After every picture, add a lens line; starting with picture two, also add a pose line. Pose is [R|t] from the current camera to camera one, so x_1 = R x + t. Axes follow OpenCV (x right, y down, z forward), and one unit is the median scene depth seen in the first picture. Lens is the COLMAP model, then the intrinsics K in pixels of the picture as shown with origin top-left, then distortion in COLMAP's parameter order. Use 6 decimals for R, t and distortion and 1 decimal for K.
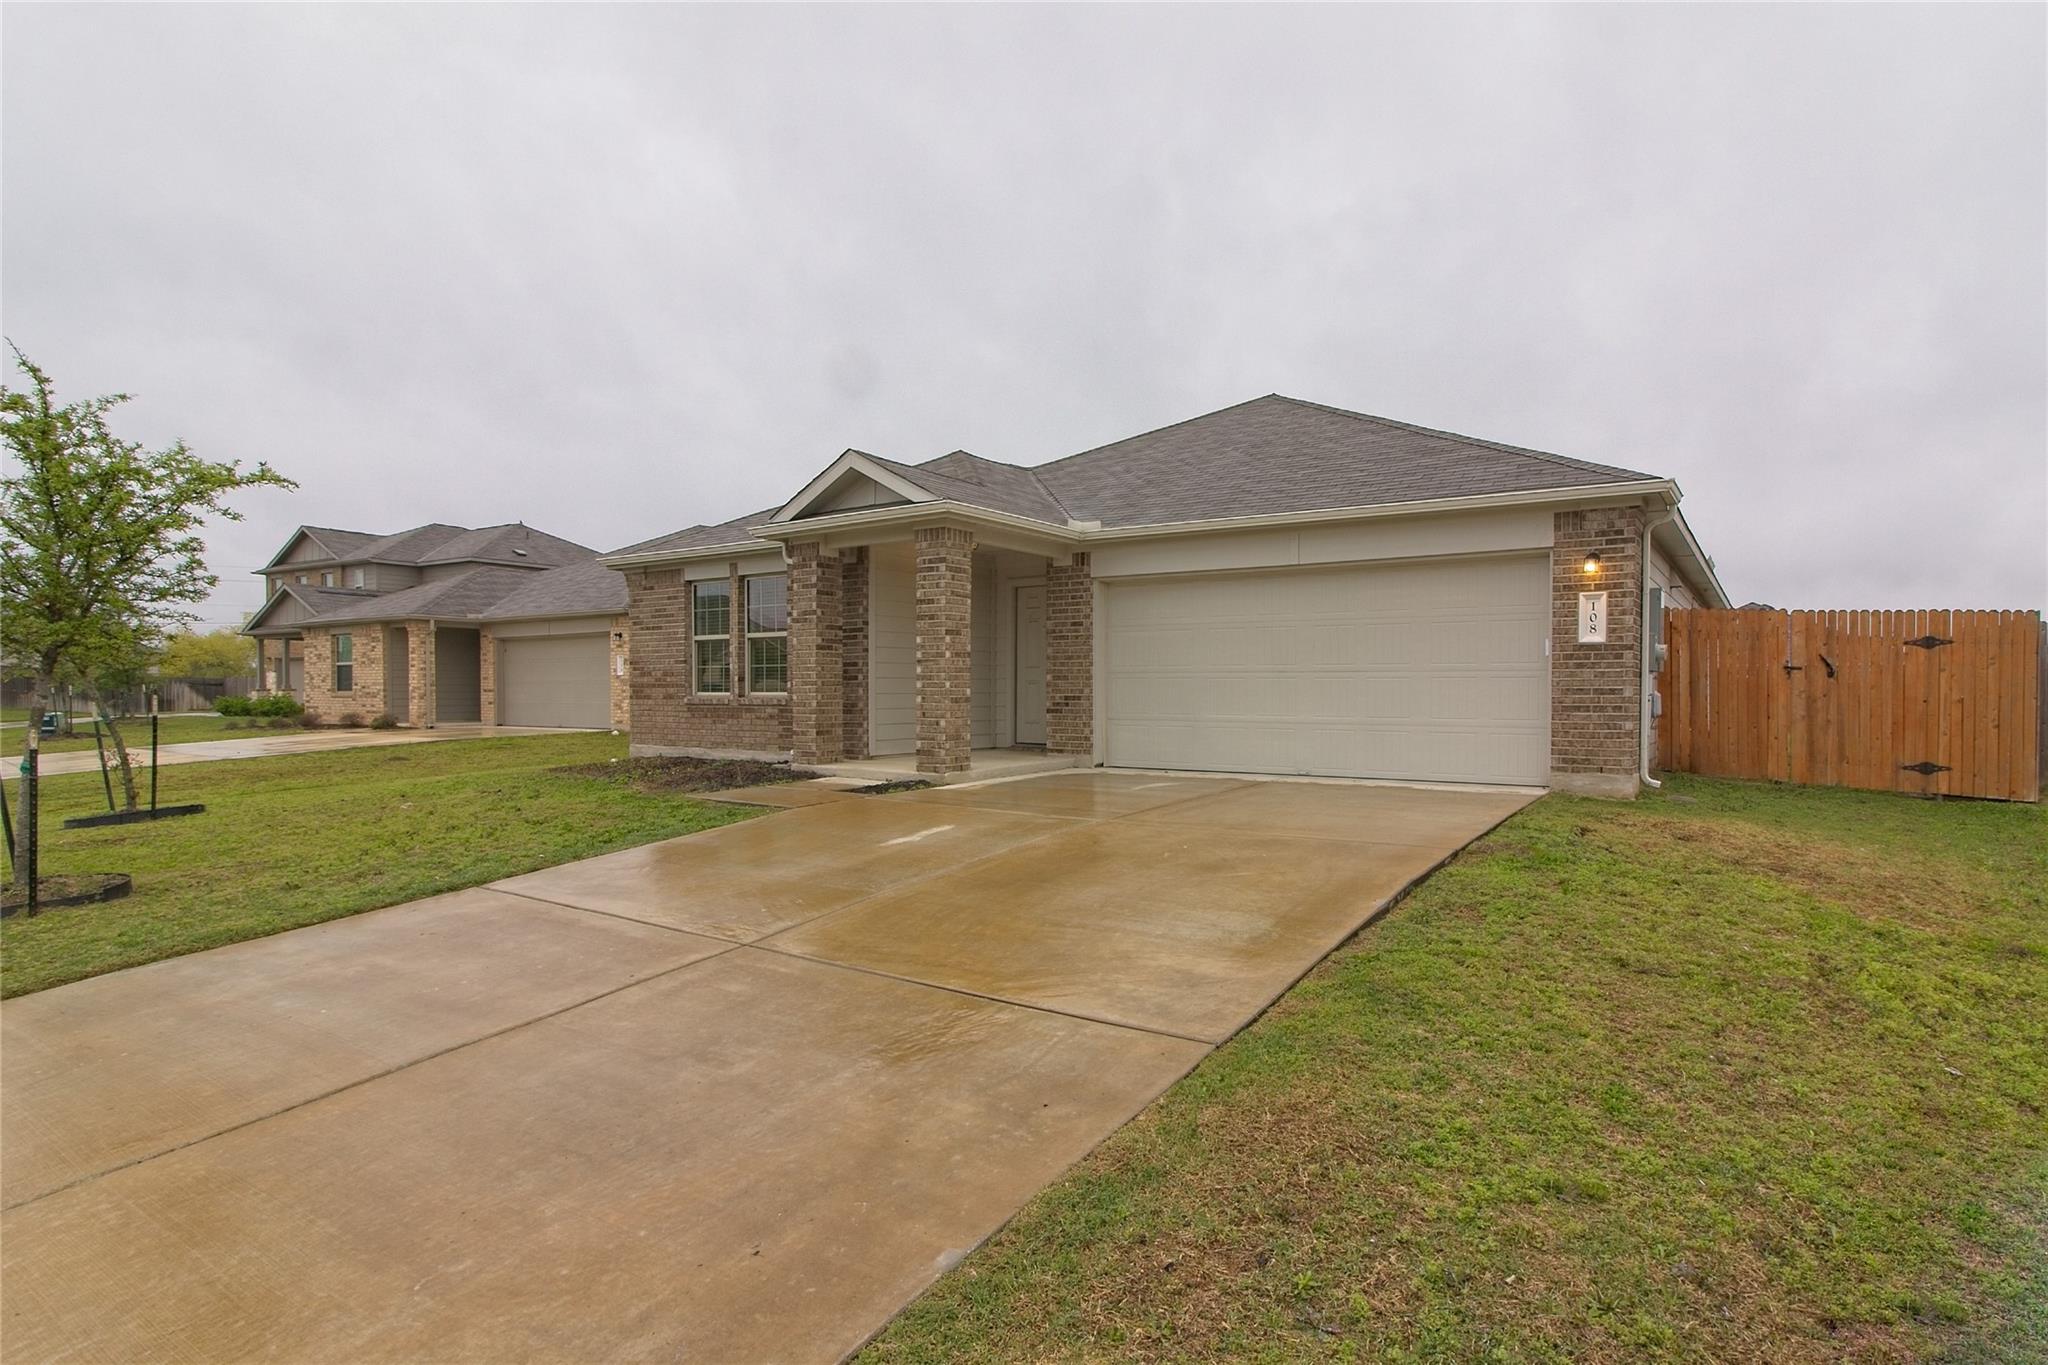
lens RADIAL K [[942.8, 0, 1013.7], [0, 942.8, 671.8], [0, 0, 1]] dist [-0.001756, 0.000931]
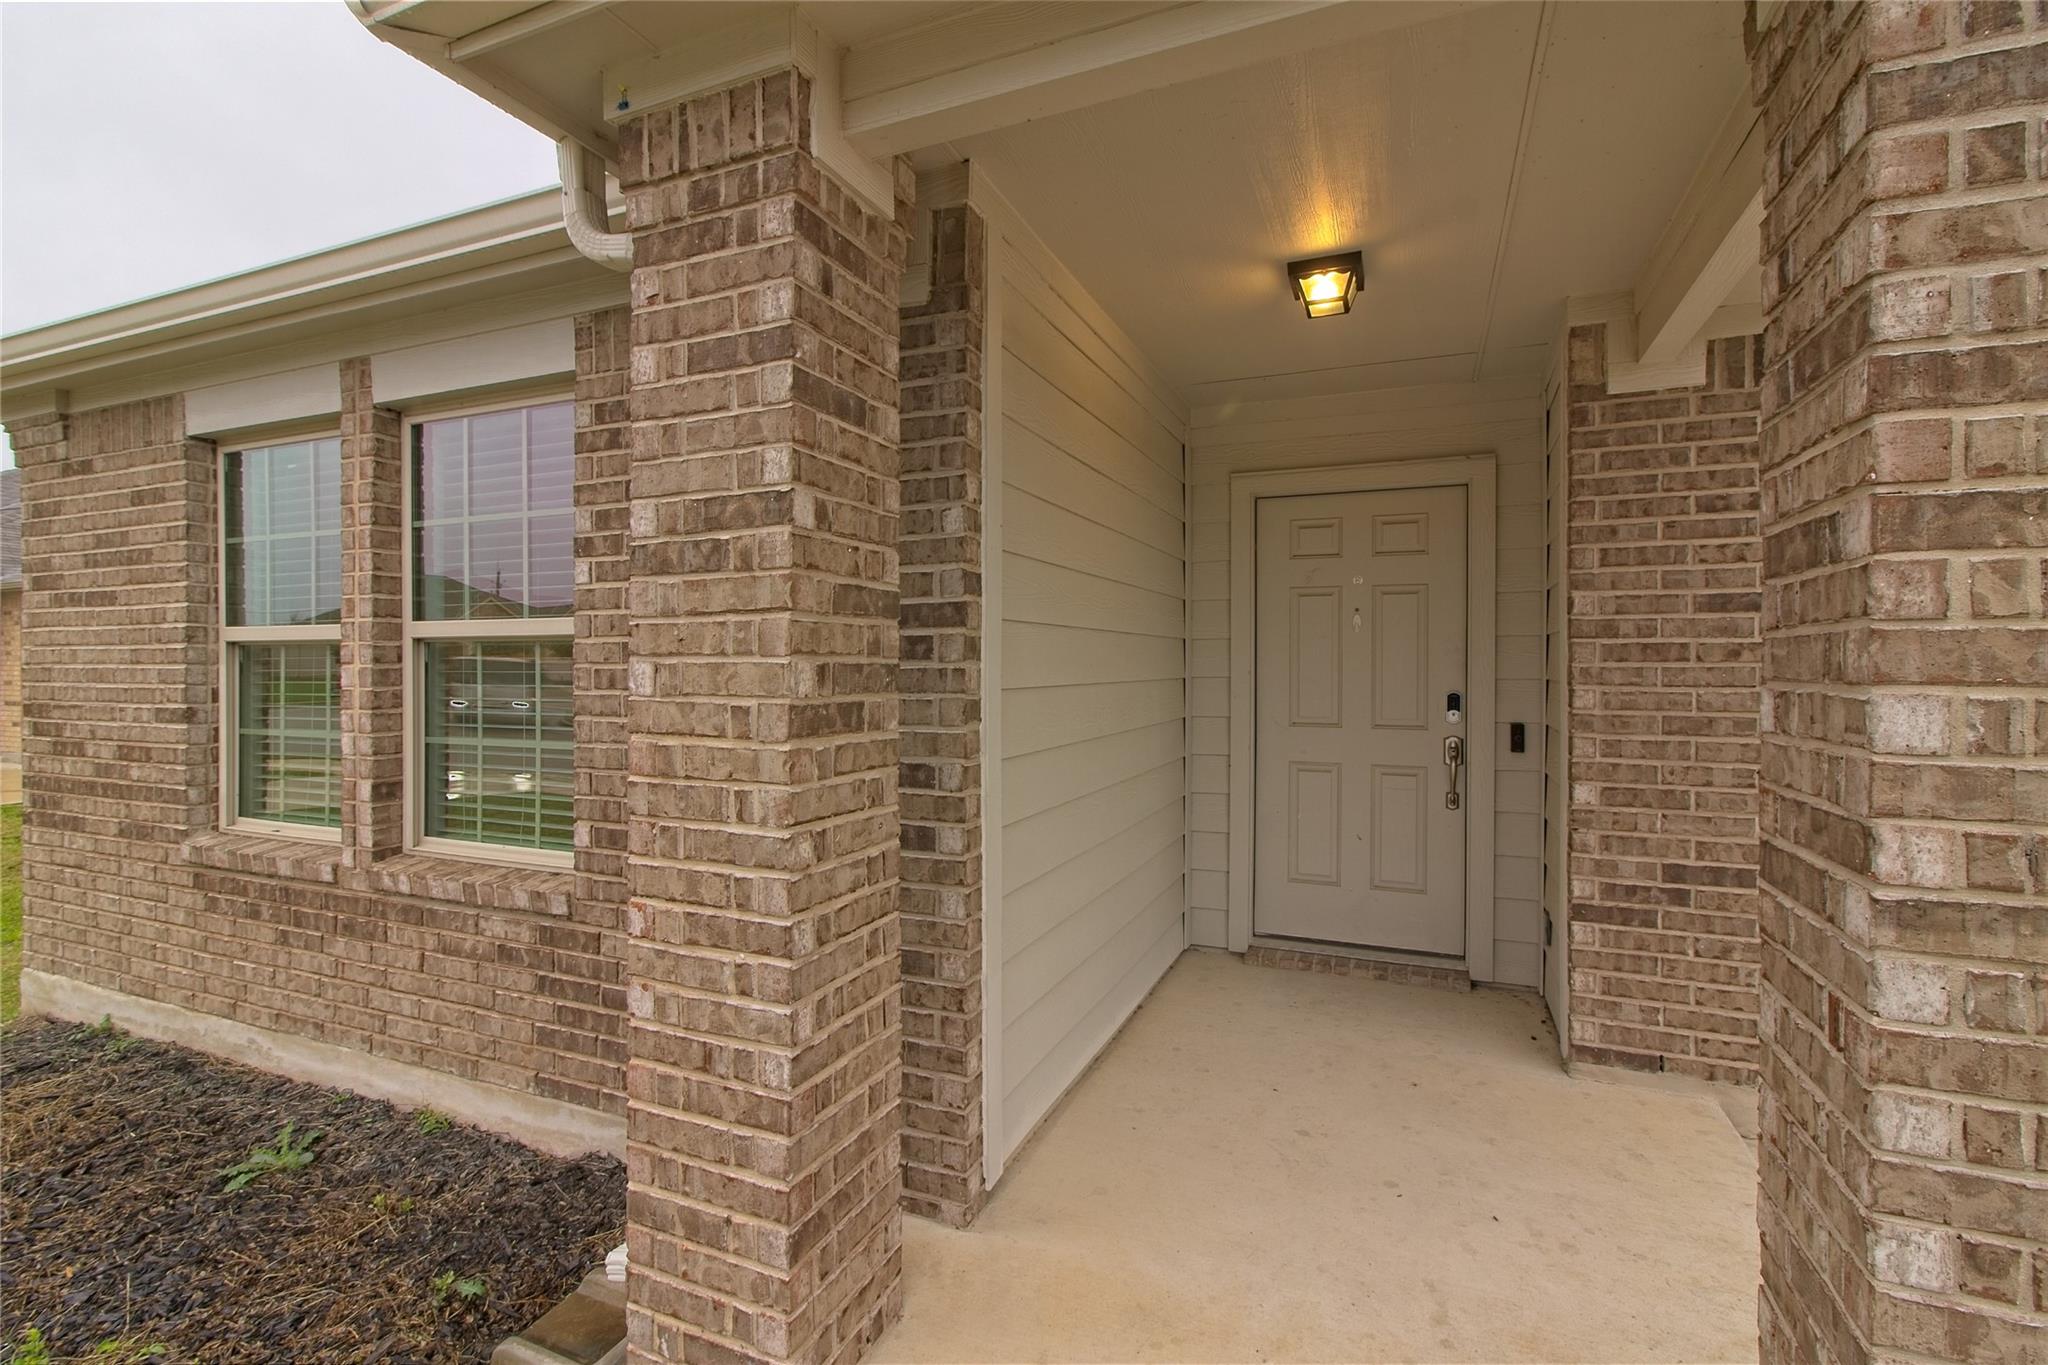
lens RADIAL K [[892.5, 0, 967.2], [0, 892.5, 647.0], [0, 0, 1]] dist [-0.004206, -0.000311]
pose [[0.977800, 0.003208, 0.209514, -0.189297], [-0.002258, 0.999986, -0.004774, -0.034205], [-0.209526, 0.004195, 0.977794, 0.752403]]
